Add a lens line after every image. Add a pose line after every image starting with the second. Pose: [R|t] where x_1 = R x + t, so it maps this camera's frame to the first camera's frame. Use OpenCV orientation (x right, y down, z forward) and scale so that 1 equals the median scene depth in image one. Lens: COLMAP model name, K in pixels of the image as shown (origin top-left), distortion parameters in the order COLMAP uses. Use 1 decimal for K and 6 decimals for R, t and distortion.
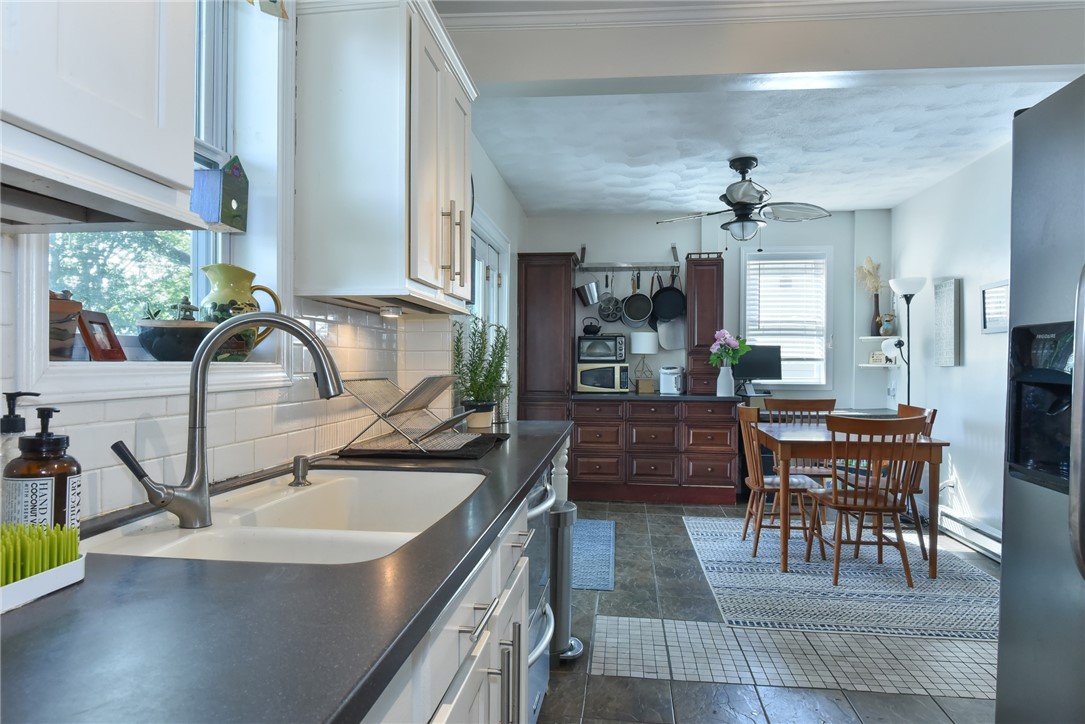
lens RADIAL K [[686.1, 0, 542.5], [0, 686.1, 362.0], [0, 0, 1]] dist [0.002527, 0.001051]
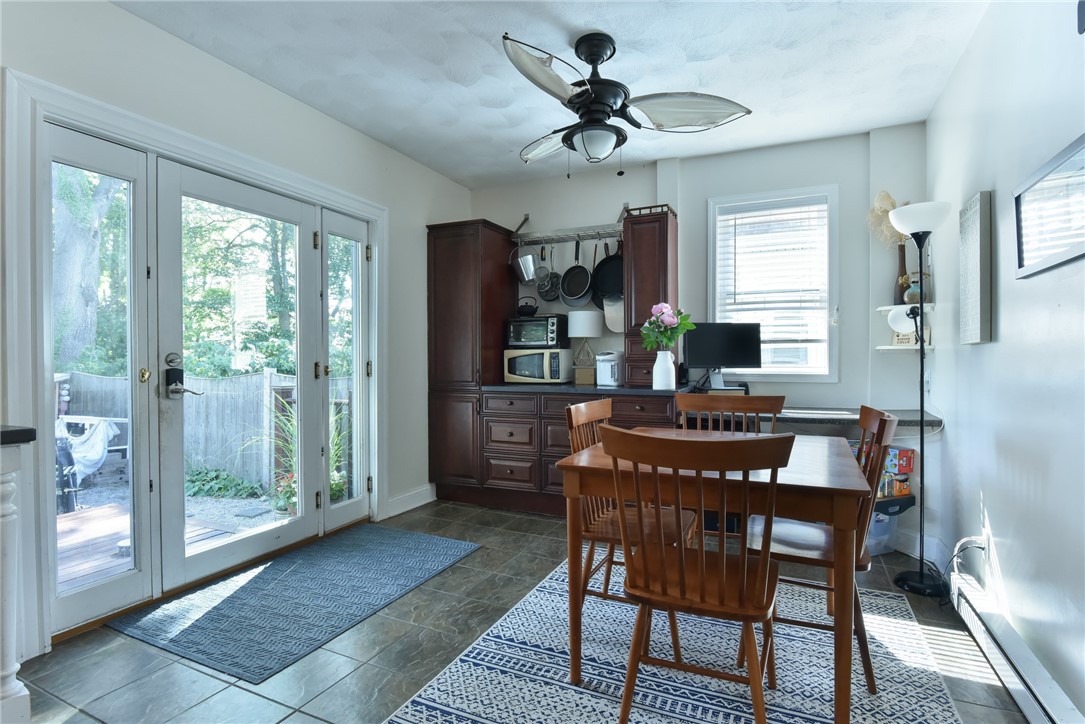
lens RADIAL K [[555.5, 0, 542.5], [0, 555.5, 362.0], [0, 0, 1]] dist [0.012006, -0.000081]
pose [[0.950545, -0.004920, -0.310549, 0.313044], [0.006763, 0.999965, 0.004859, 0.014604], [0.310514, -0.006719, 0.950545, 0.345203]]
